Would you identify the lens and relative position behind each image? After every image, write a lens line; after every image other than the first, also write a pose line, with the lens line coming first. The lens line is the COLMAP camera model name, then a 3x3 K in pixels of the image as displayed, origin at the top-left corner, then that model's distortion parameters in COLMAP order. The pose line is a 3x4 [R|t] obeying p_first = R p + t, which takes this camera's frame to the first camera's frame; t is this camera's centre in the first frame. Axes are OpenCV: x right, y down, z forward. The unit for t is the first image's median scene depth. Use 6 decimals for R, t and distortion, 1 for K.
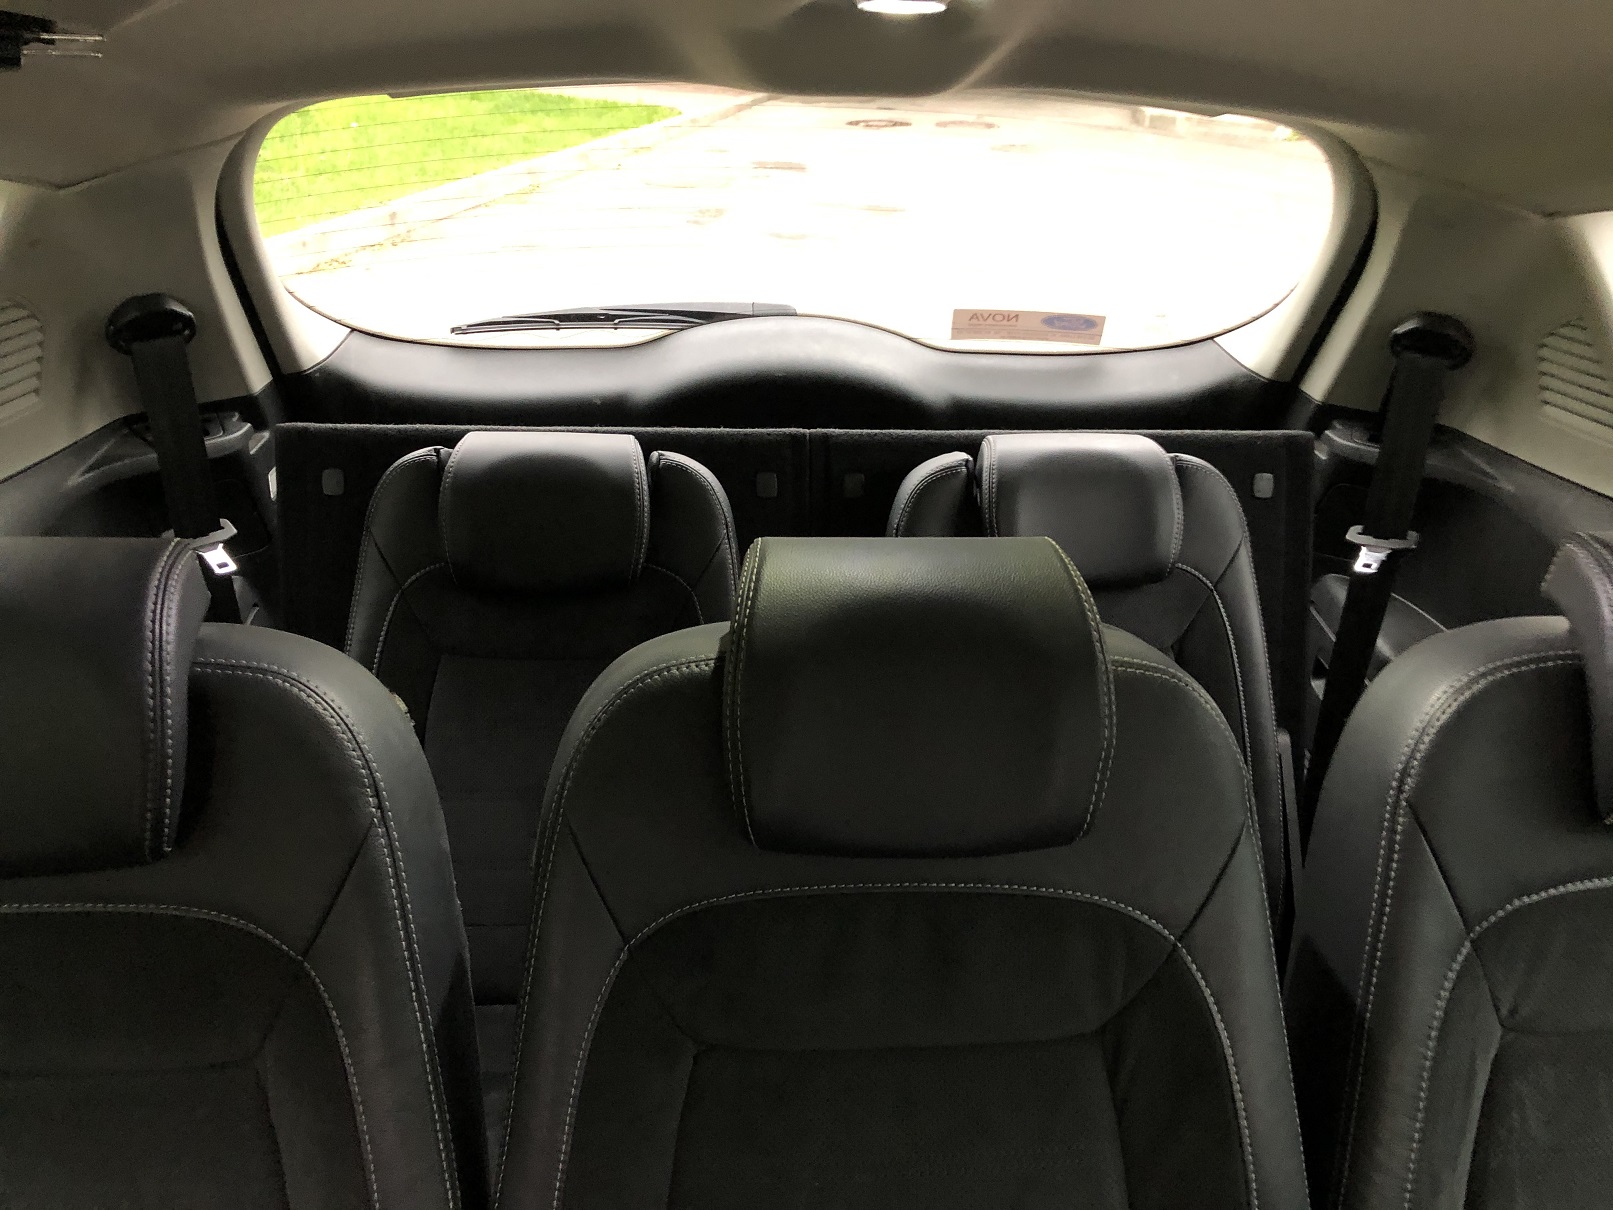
lens RADIAL K [[1290.7, 0, 806.5], [0, 1290.7, 605.0], [0, 0, 1]] dist [0.073880, -0.122052]
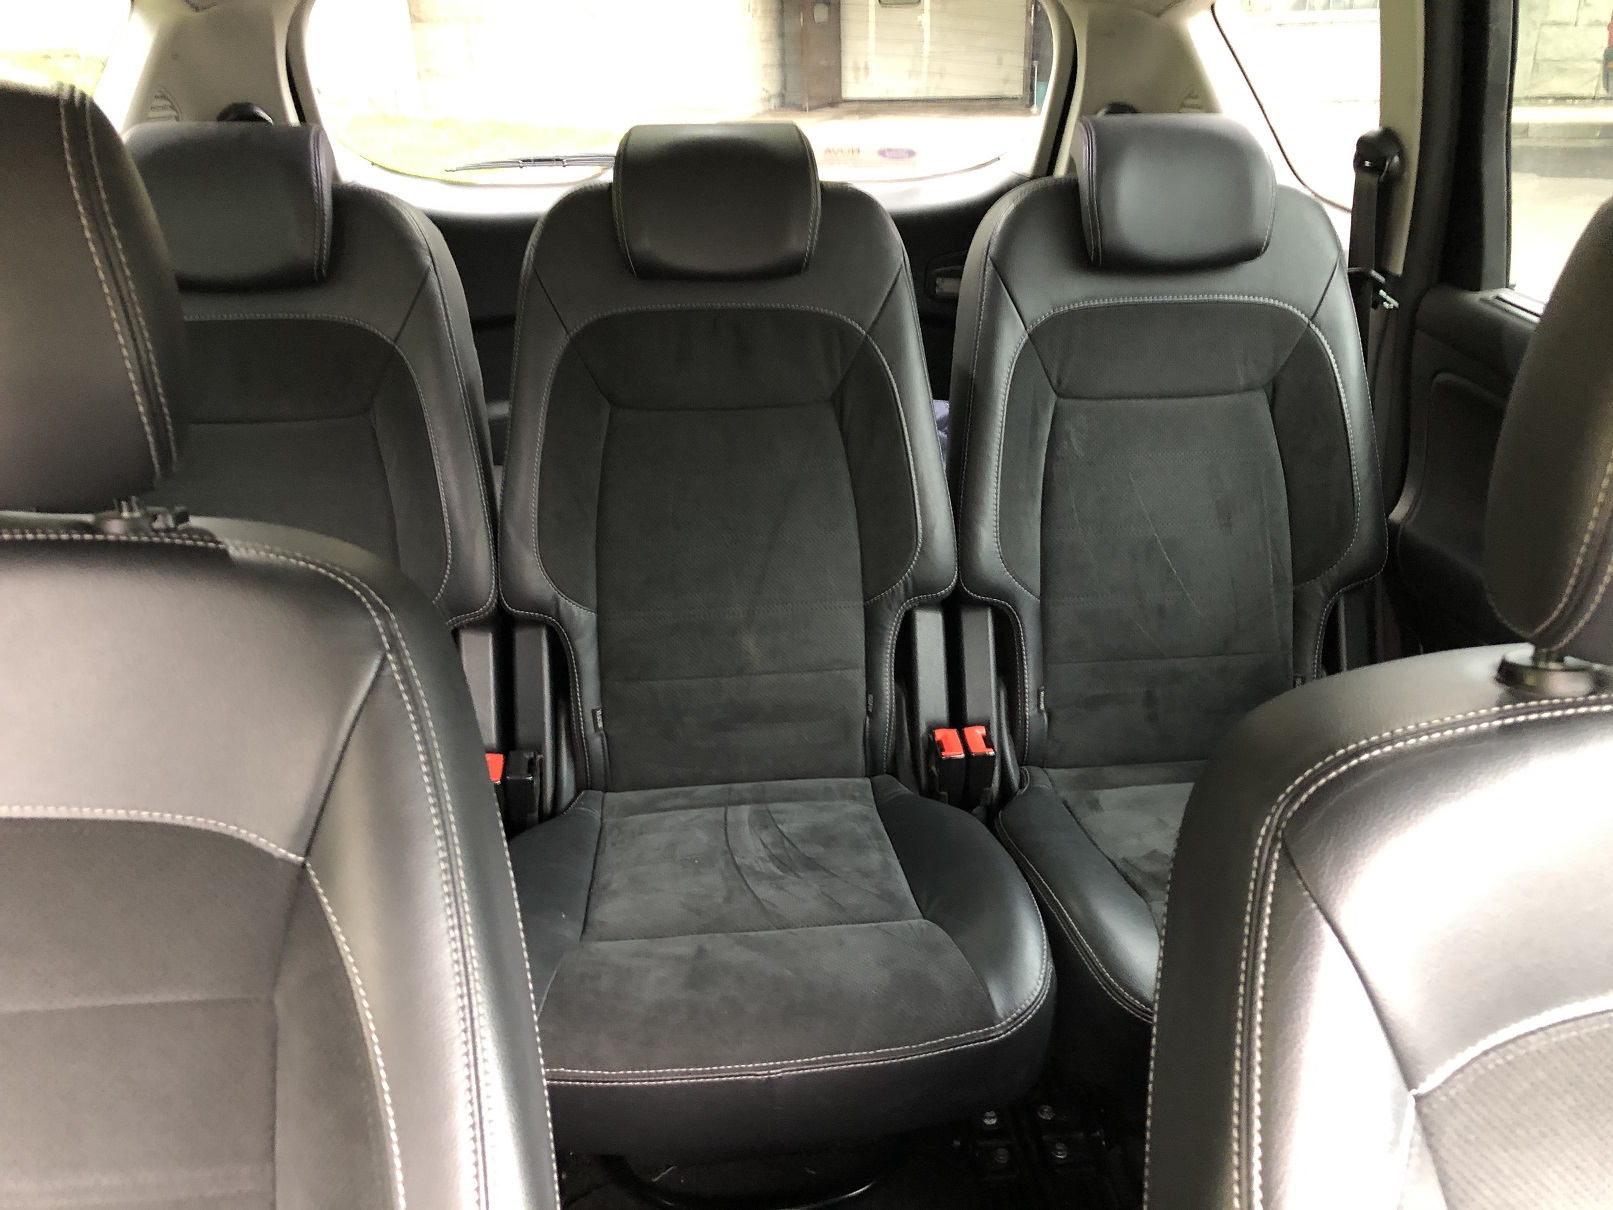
lens RADIAL K [[1290.7, 0, 806.5], [0, 1290.7, 605.0], [0, 0, 1]] dist [0.073880, -0.122052]
pose [[0.999017, -0.038432, 0.022081, 0.138746], [0.038980, 0.998928, -0.024955, 0.668664], [-0.021098, 0.025791, 0.999445, -0.817002]]
